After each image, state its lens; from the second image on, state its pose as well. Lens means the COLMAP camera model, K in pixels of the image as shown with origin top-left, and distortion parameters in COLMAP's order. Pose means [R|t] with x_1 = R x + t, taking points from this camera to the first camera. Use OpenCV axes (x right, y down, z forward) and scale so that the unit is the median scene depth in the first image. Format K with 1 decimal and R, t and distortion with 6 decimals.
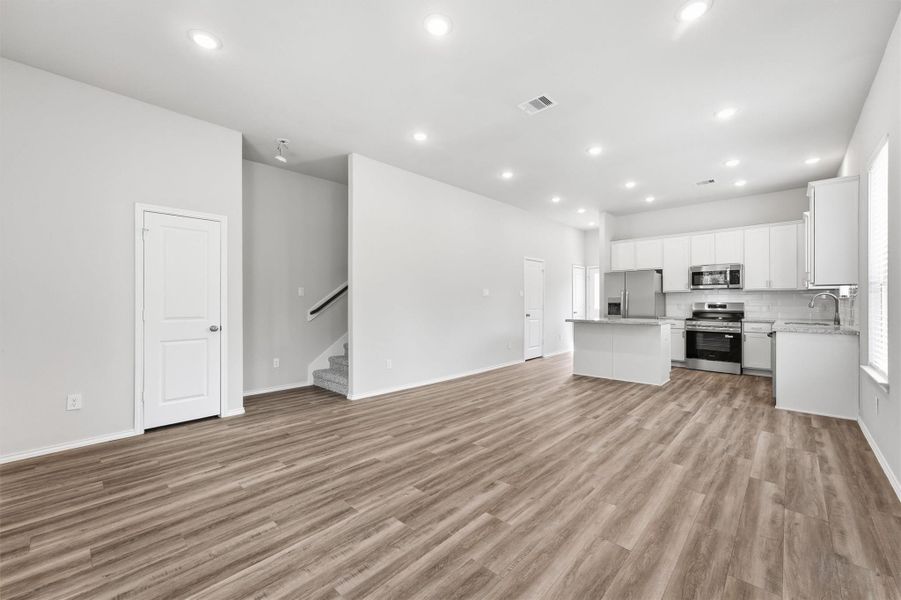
lens RADIAL K [[359.6, 0, 453.5], [0, 359.6, 301.6], [0, 0, 1]] dist [-0.019270, 0.010949]
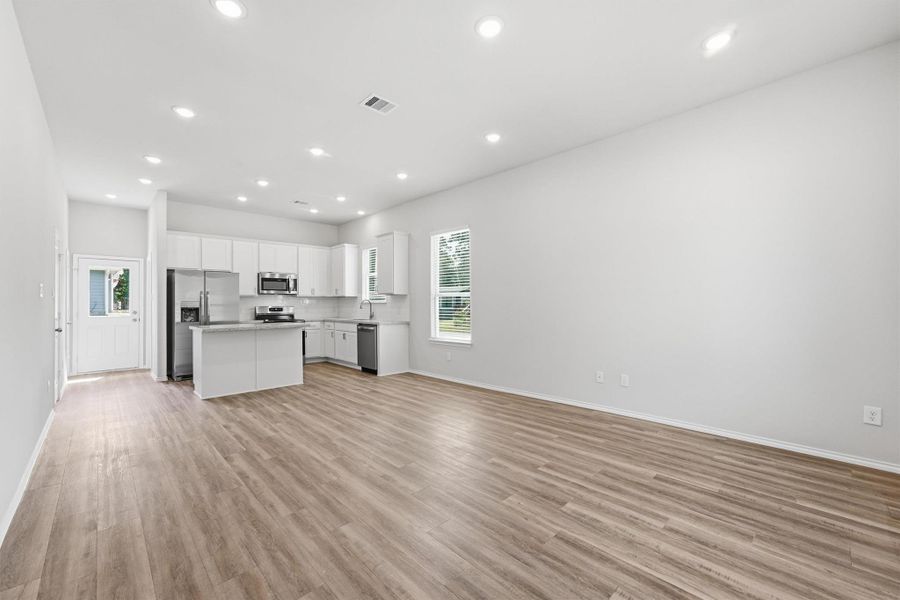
lens RADIAL K [[368.4, 0, 450.0], [0, 368.4, 300.0], [0, 0, 1]] dist [-0.023972, 0.012508]
pose [[0.049810, 0.015505, 0.998638, -0.750478], [0.003940, 0.999869, -0.015721, 0.005353], [-0.998751, 0.004718, 0.049742, 0.755021]]
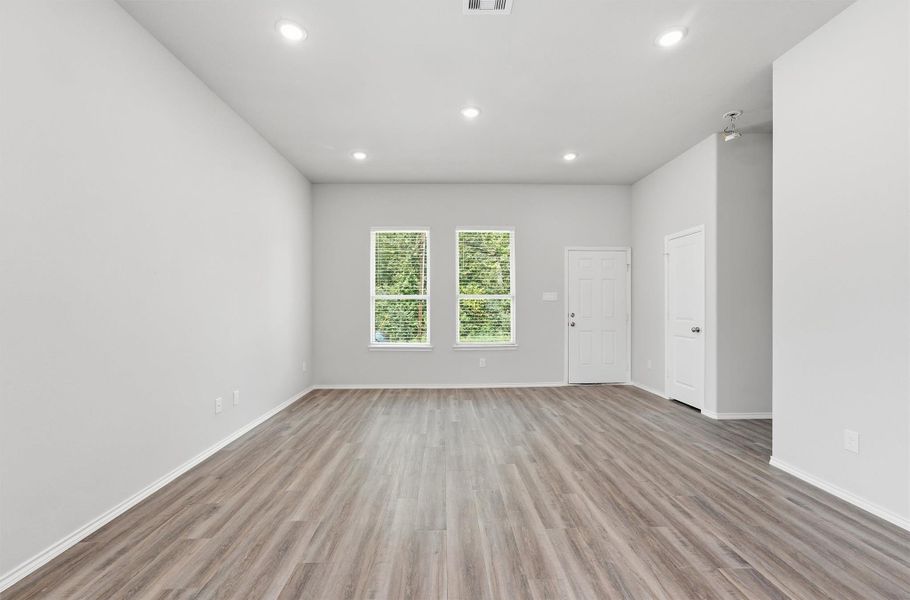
lens RADIAL K [[369.7, 0, 450.5], [0, 369.7, 305.0], [0, 0, 1]] dist [0.001280, 0.000685]
pose [[-0.710781, 0.002139, -0.703411, 0.746913], [0.008839, 0.999944, -0.005892, -0.001019], [0.703358, -0.010405, -0.710759, 1.410215]]
